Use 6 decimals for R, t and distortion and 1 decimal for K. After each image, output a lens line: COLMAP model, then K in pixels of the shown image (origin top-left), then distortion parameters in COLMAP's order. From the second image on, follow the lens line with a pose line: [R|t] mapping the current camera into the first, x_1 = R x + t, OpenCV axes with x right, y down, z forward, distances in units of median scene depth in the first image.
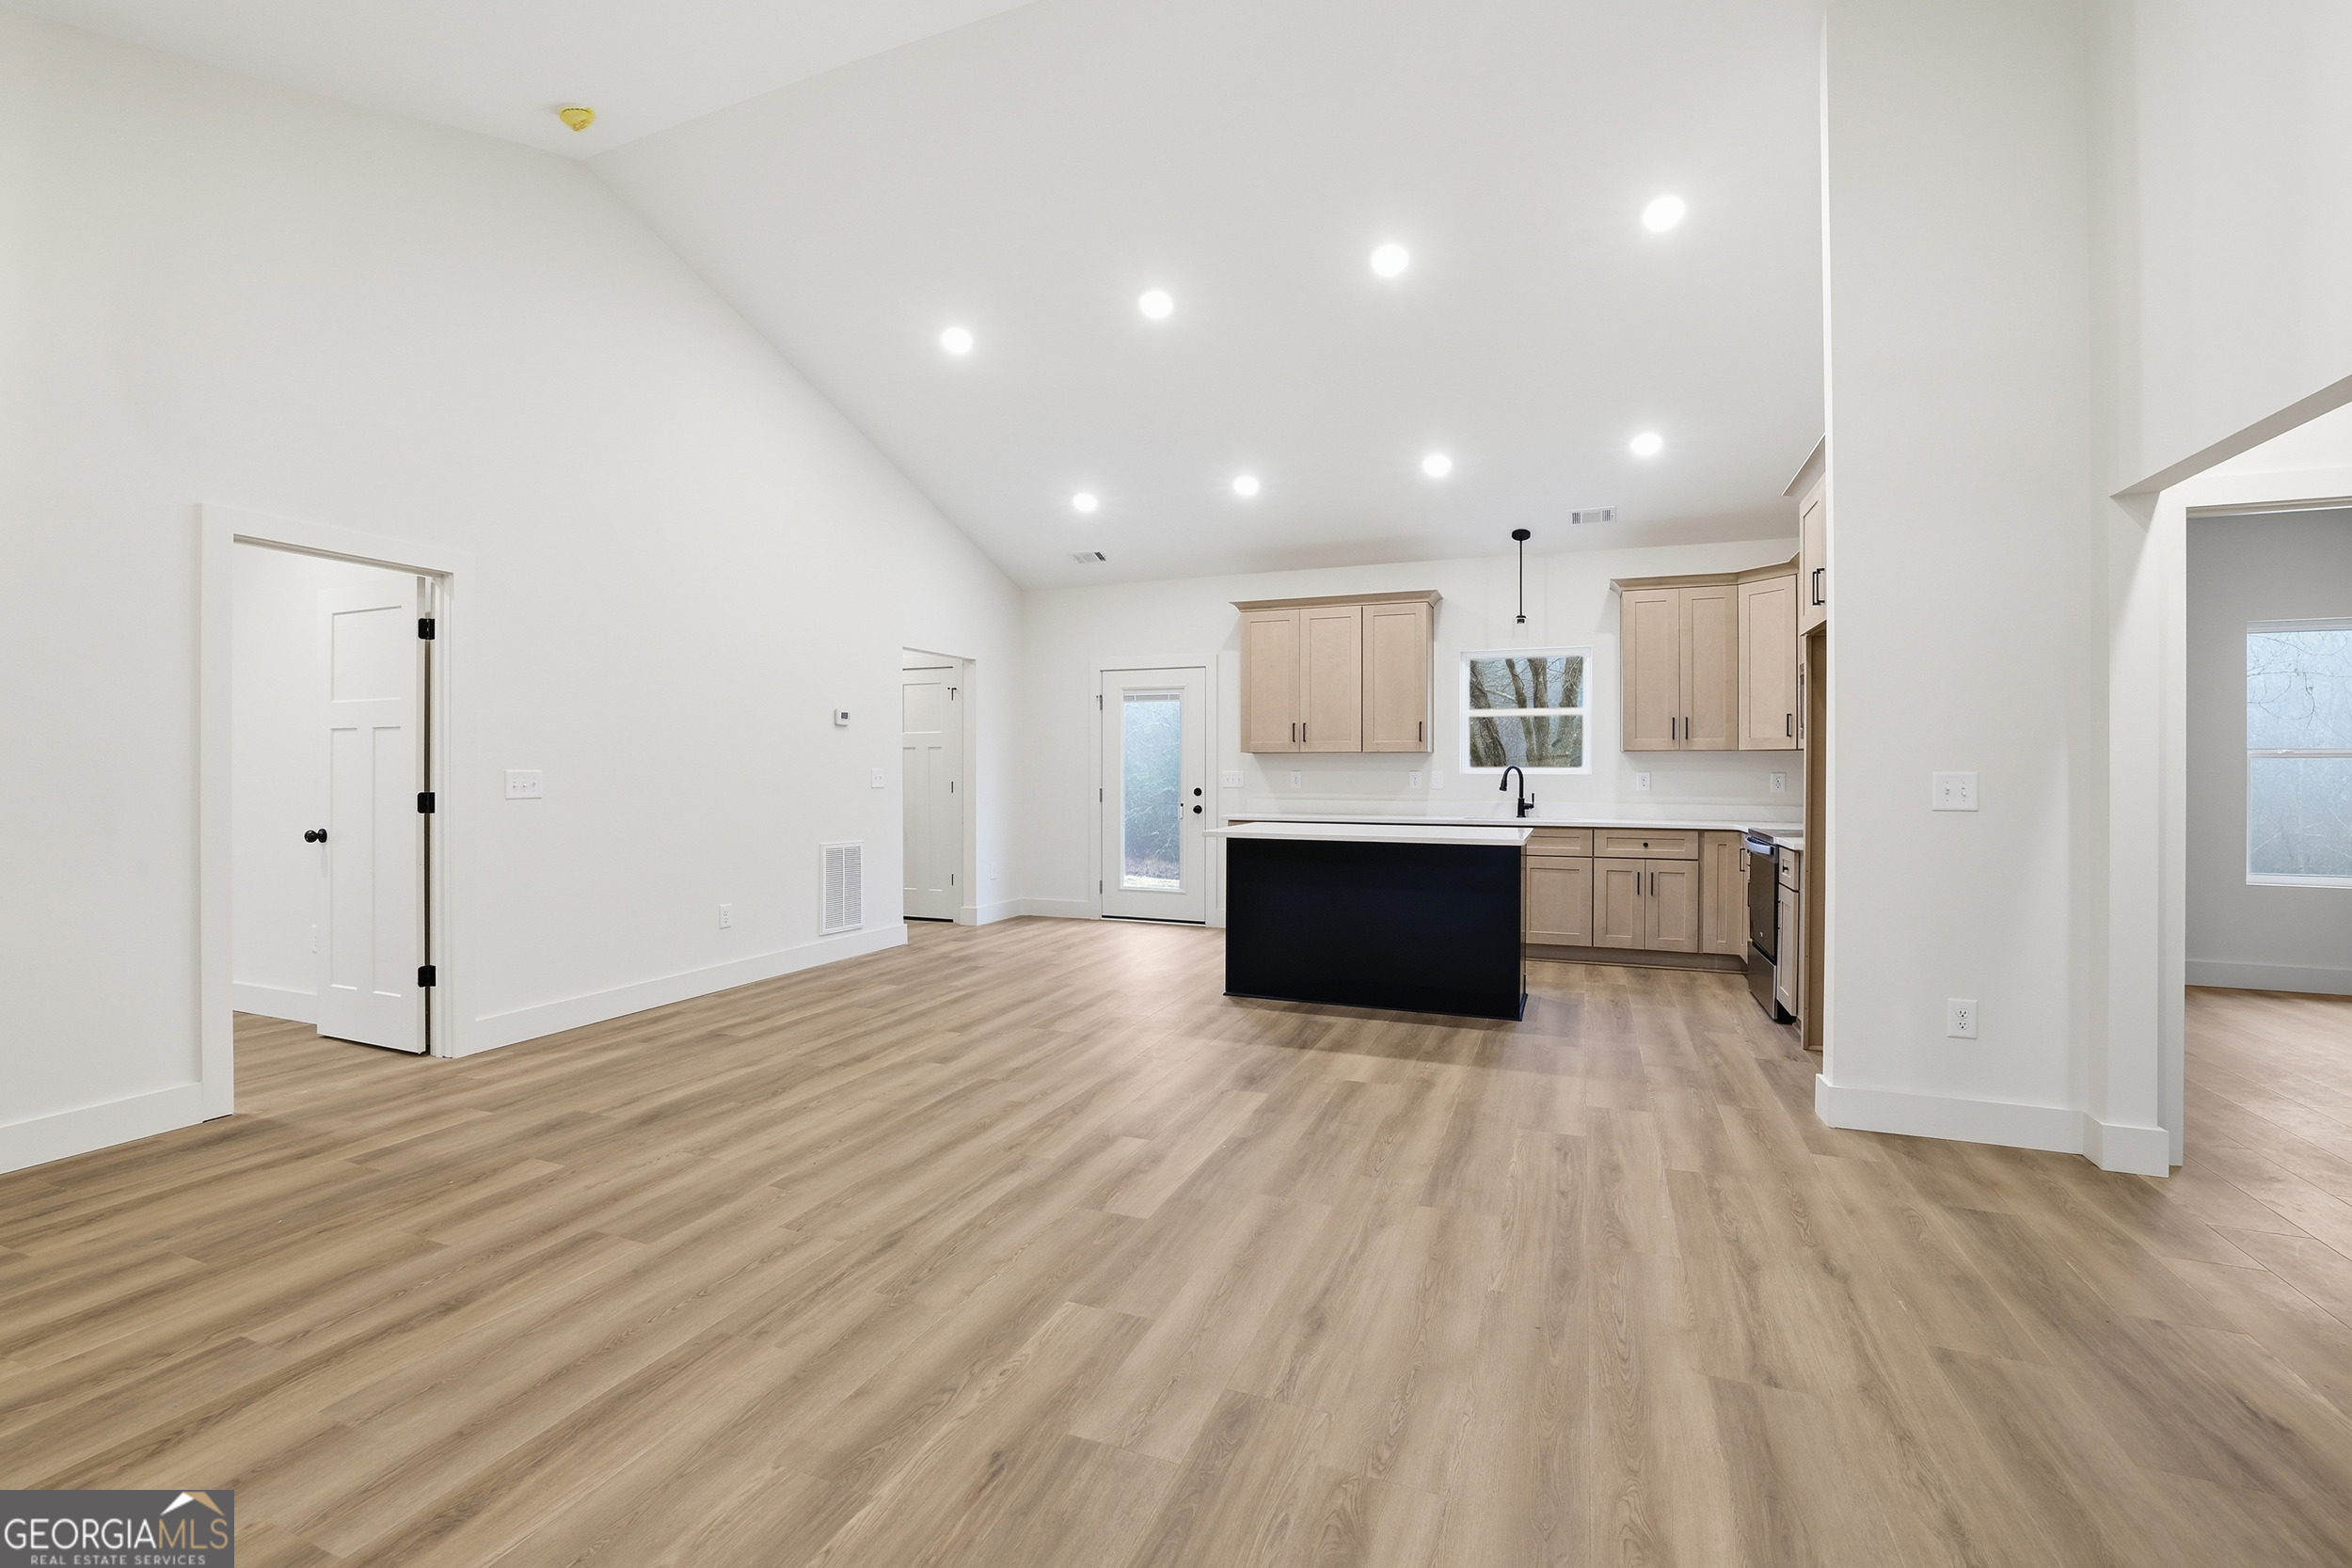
lens RADIAL K [[1019.9, 0, 1166.3], [0, 1019.9, 771.6], [0, 0, 1]] dist [-0.048994, 0.018601]
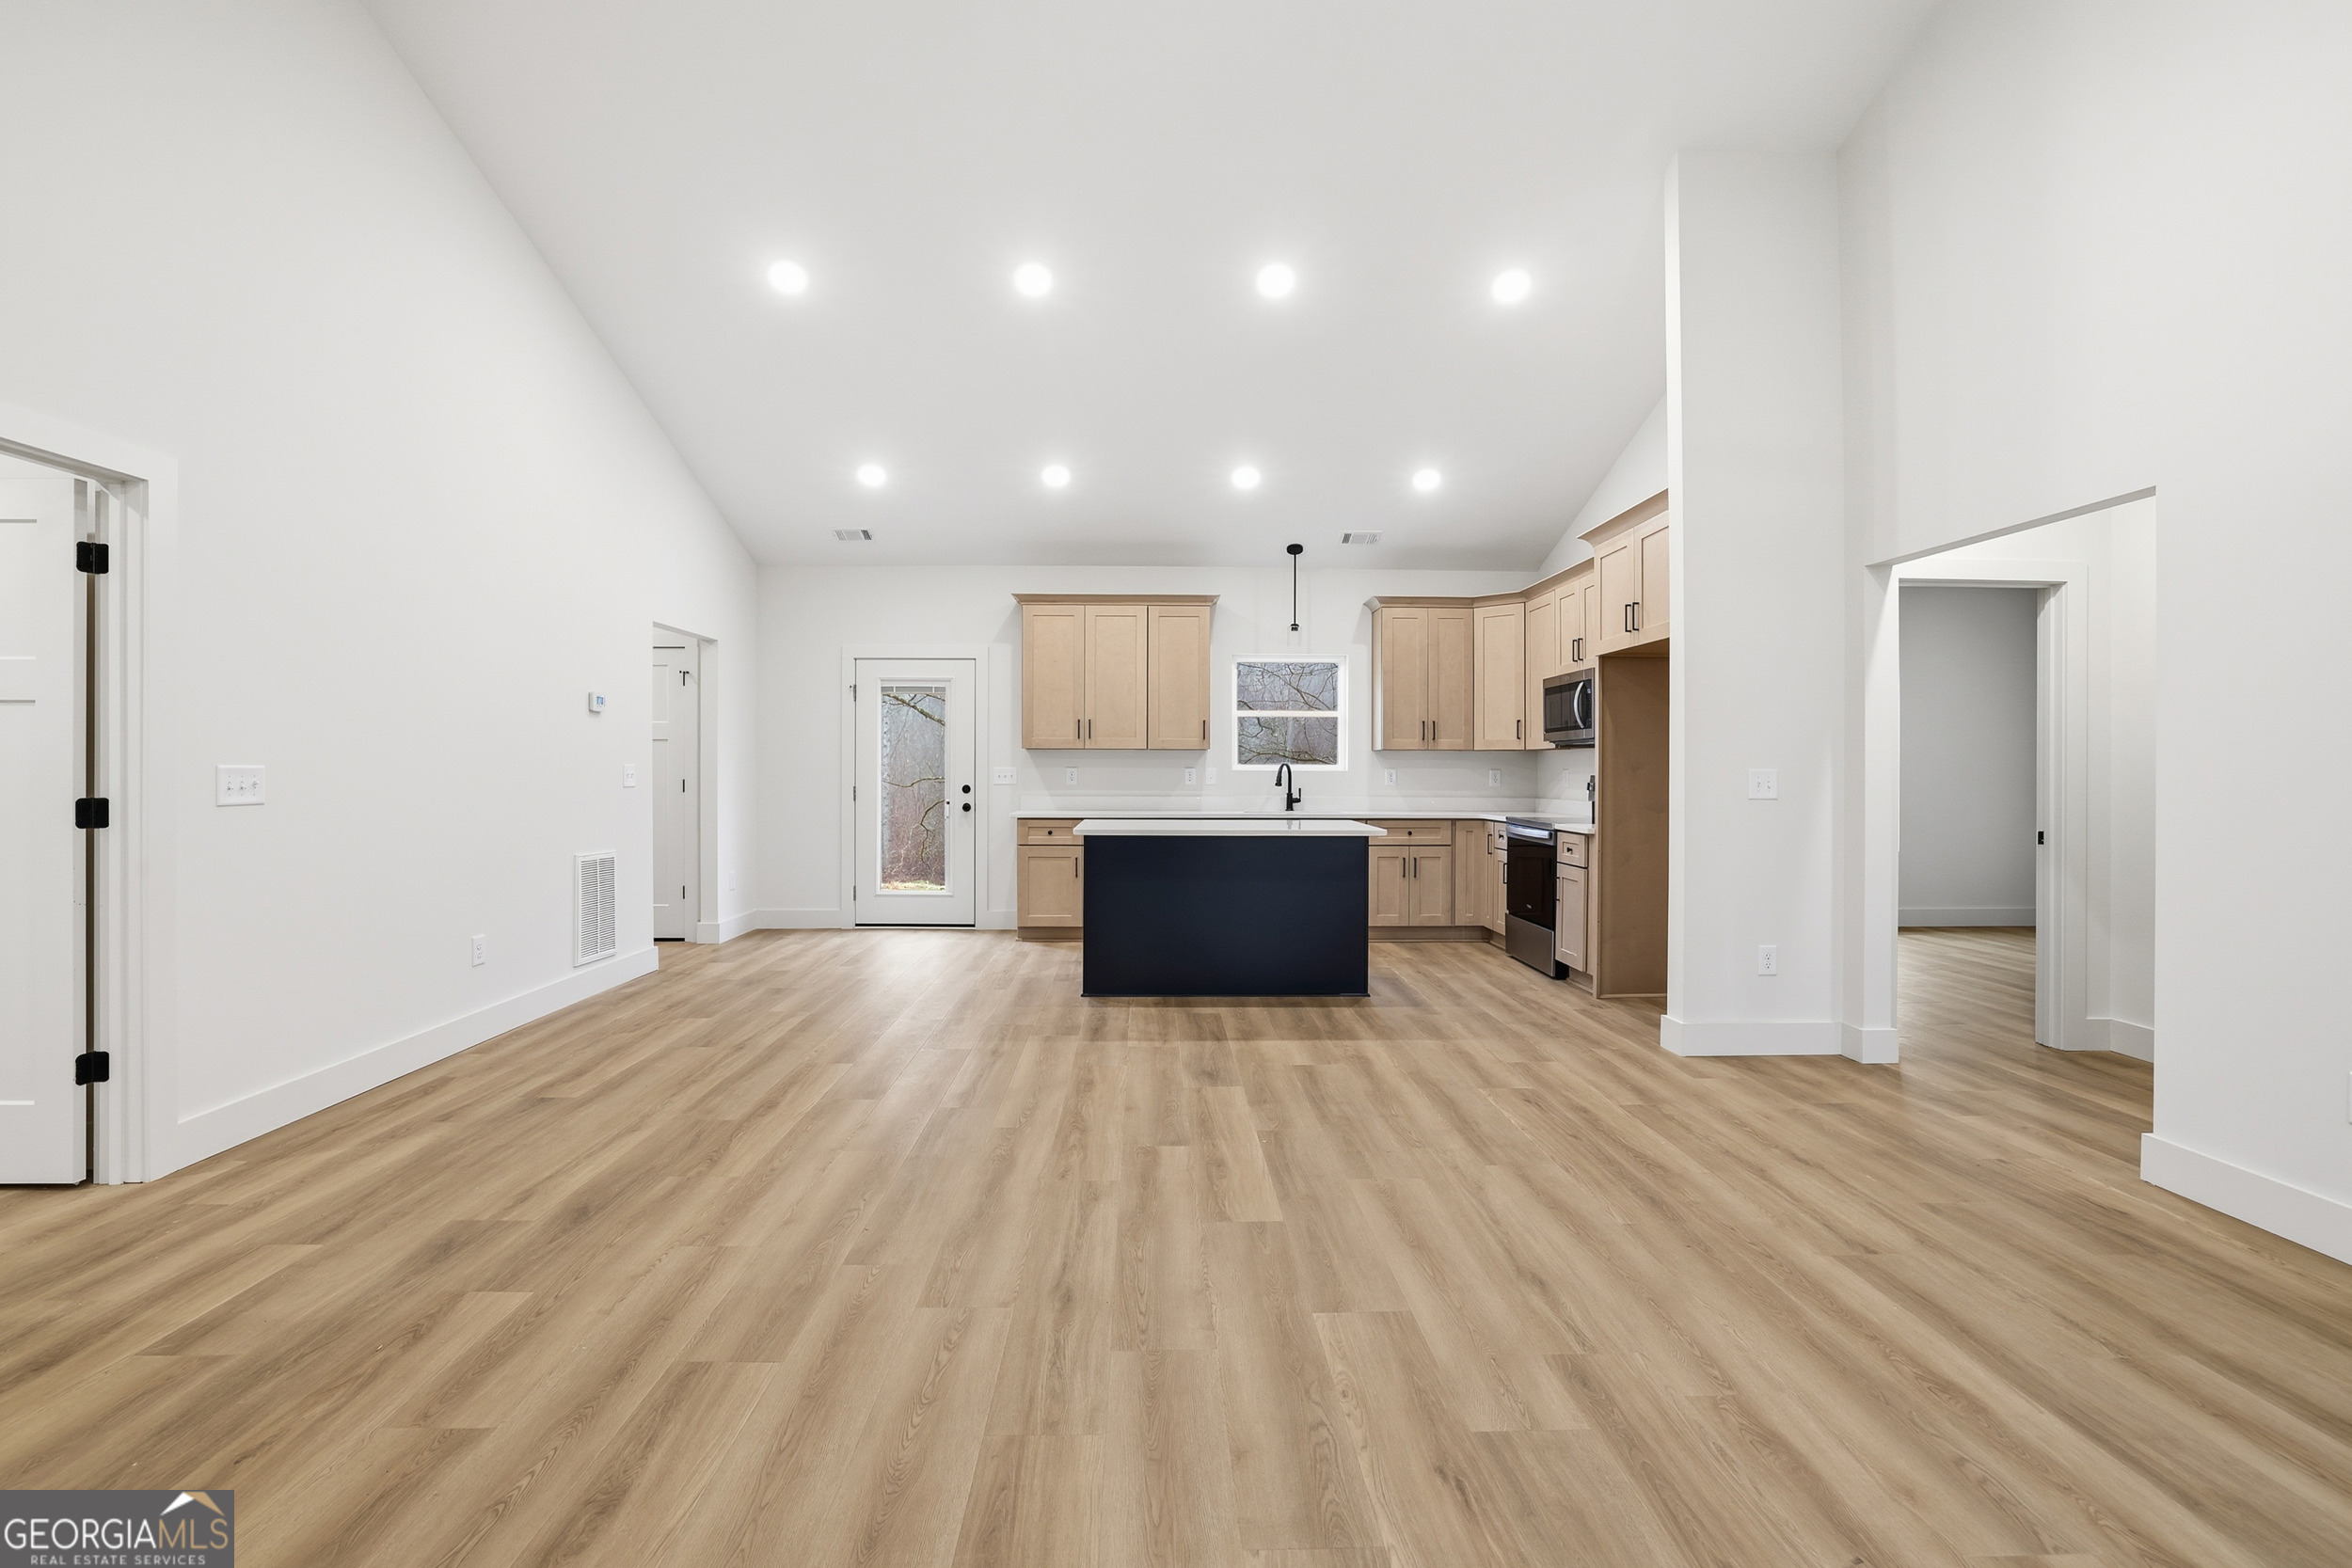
lens RADIAL K [[1019.9, 0, 1166.3], [0, 1019.9, 771.6], [0, 0, 1]] dist [-0.048994, 0.018601]
pose [[0.917851, -0.000487, 0.396924, -0.315887], [-0.000800, 0.999995, 0.003077, 0.000238], [-0.396924, -0.003141, 0.917846, 0.085733]]
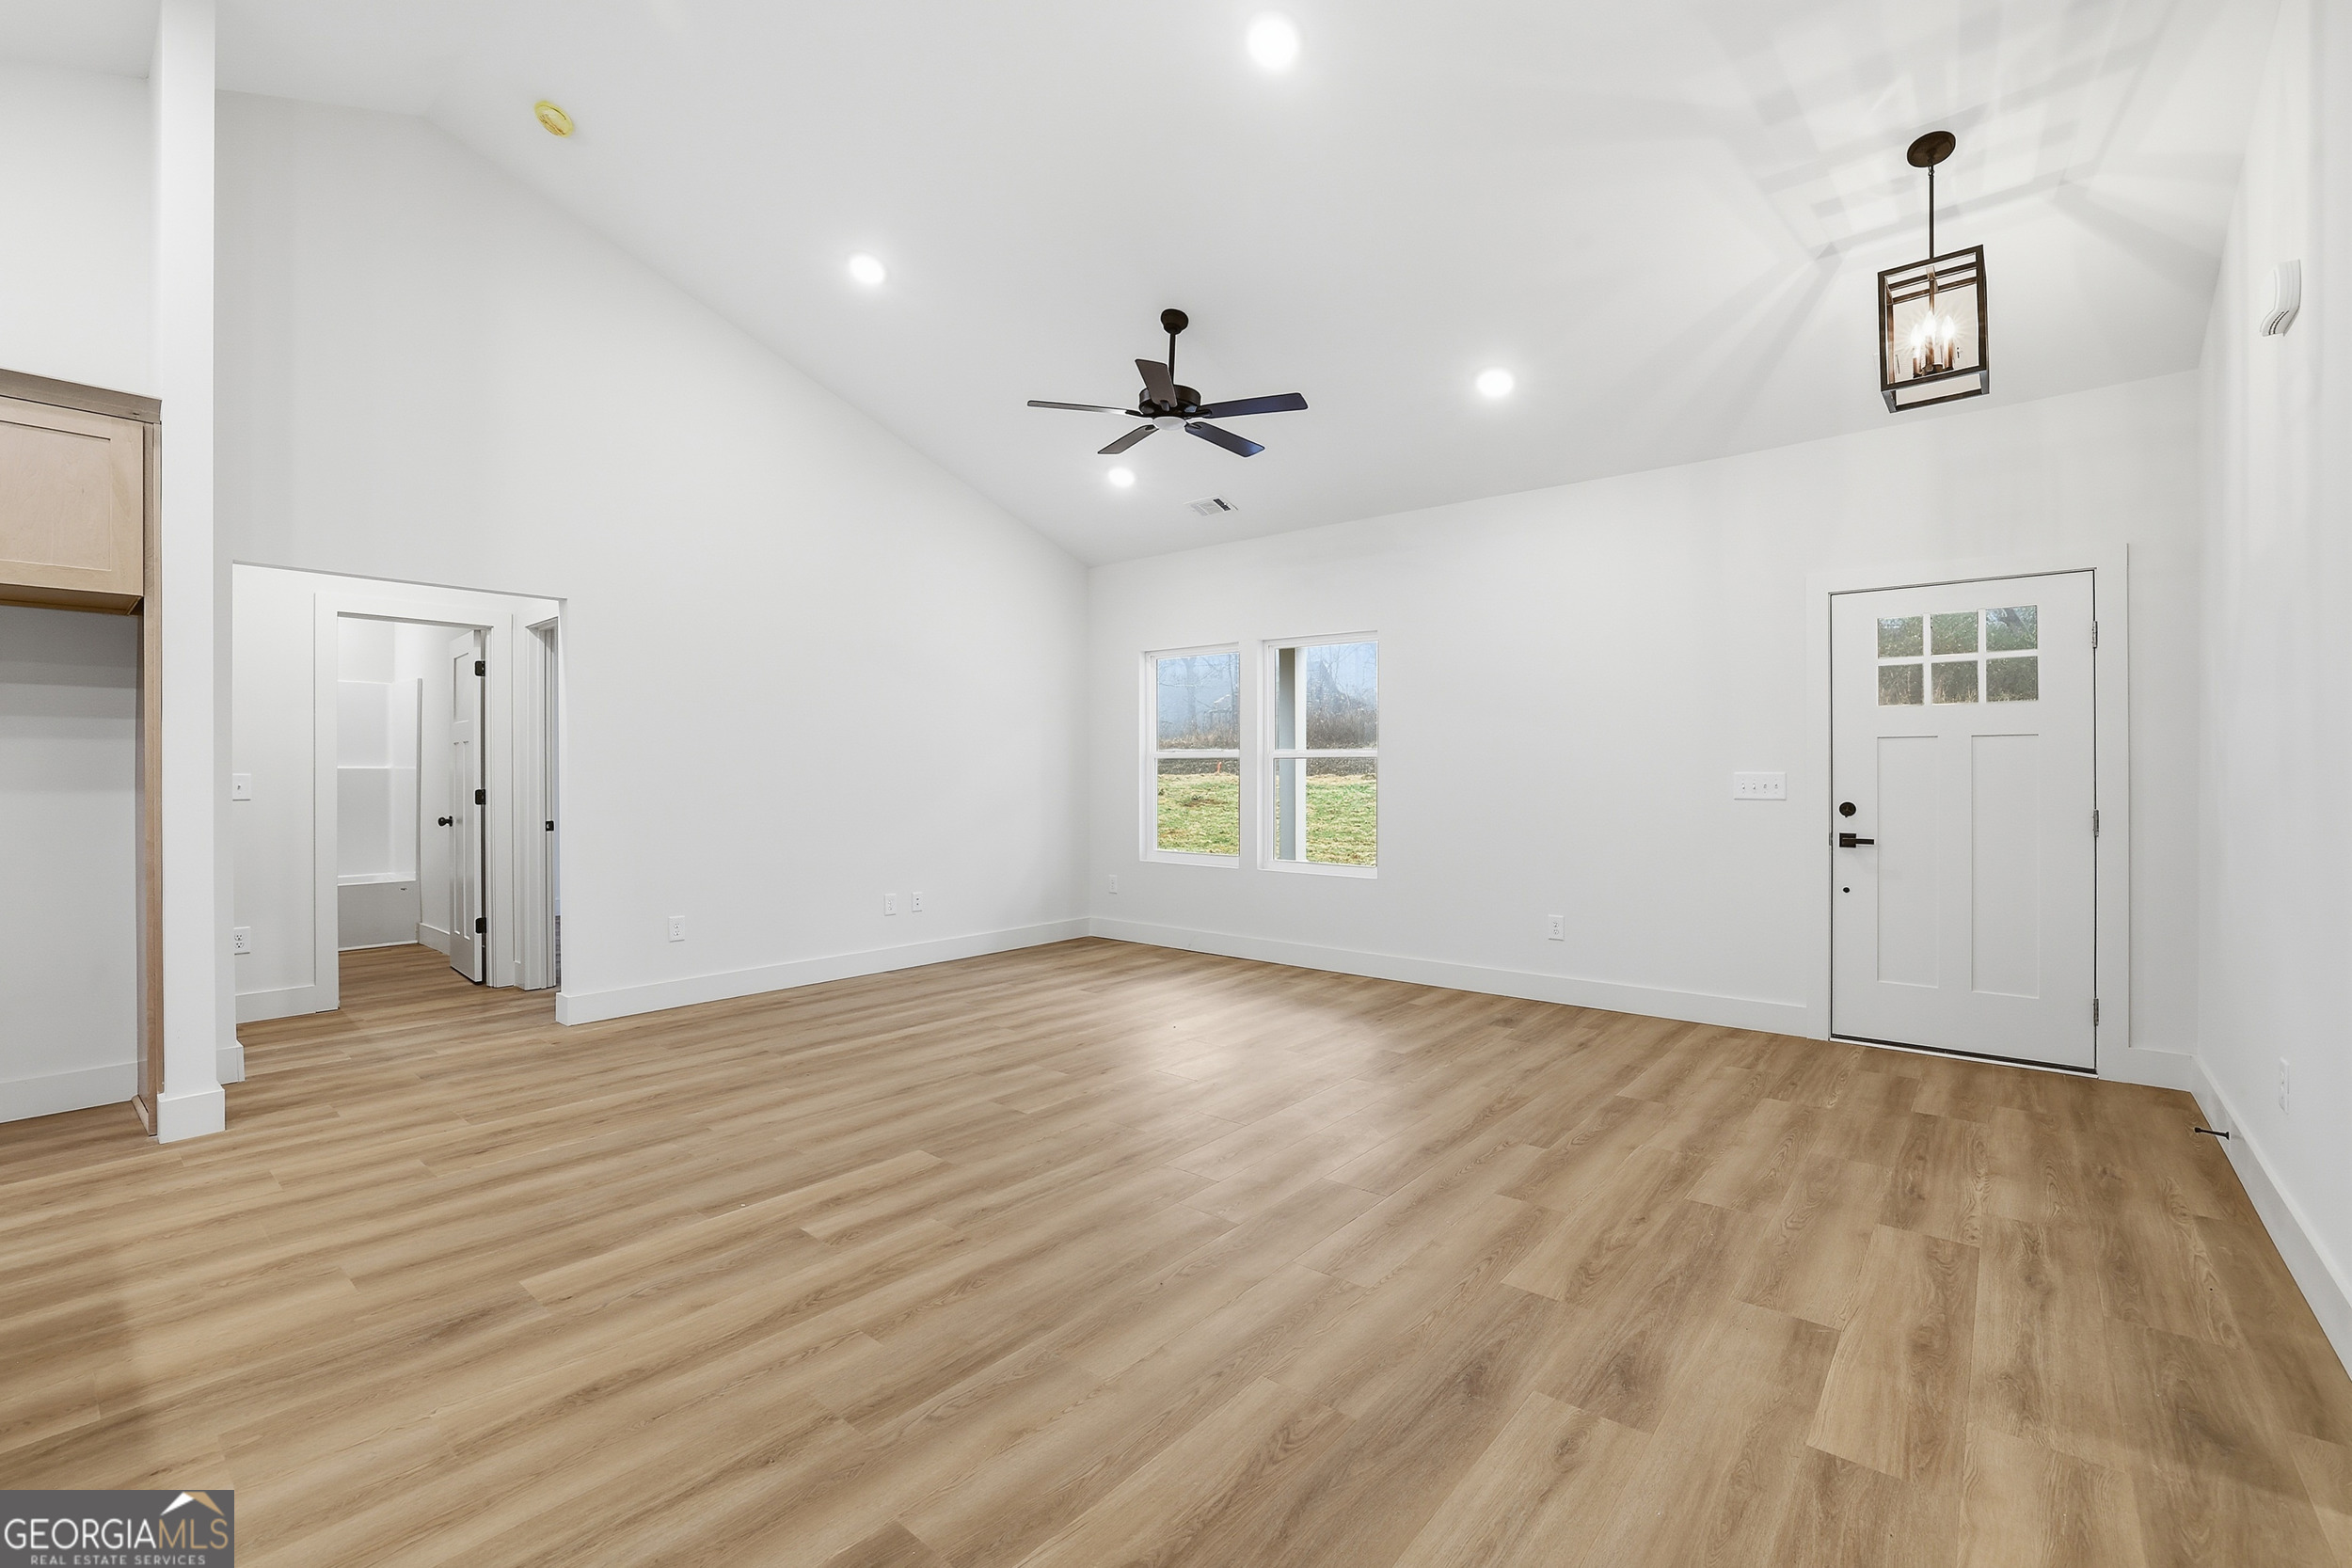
lens RADIAL K [[1019.9, 0, 1166.3], [0, 1019.9, 771.6], [0, 0, 1]] dist [-0.048994, 0.018601]
pose [[-0.948282, -0.001244, 0.317426, -0.411986], [-0.000896, 0.999999, 0.001242, -0.003263], [-0.317427, 0.000893, -0.948282, 1.247950]]
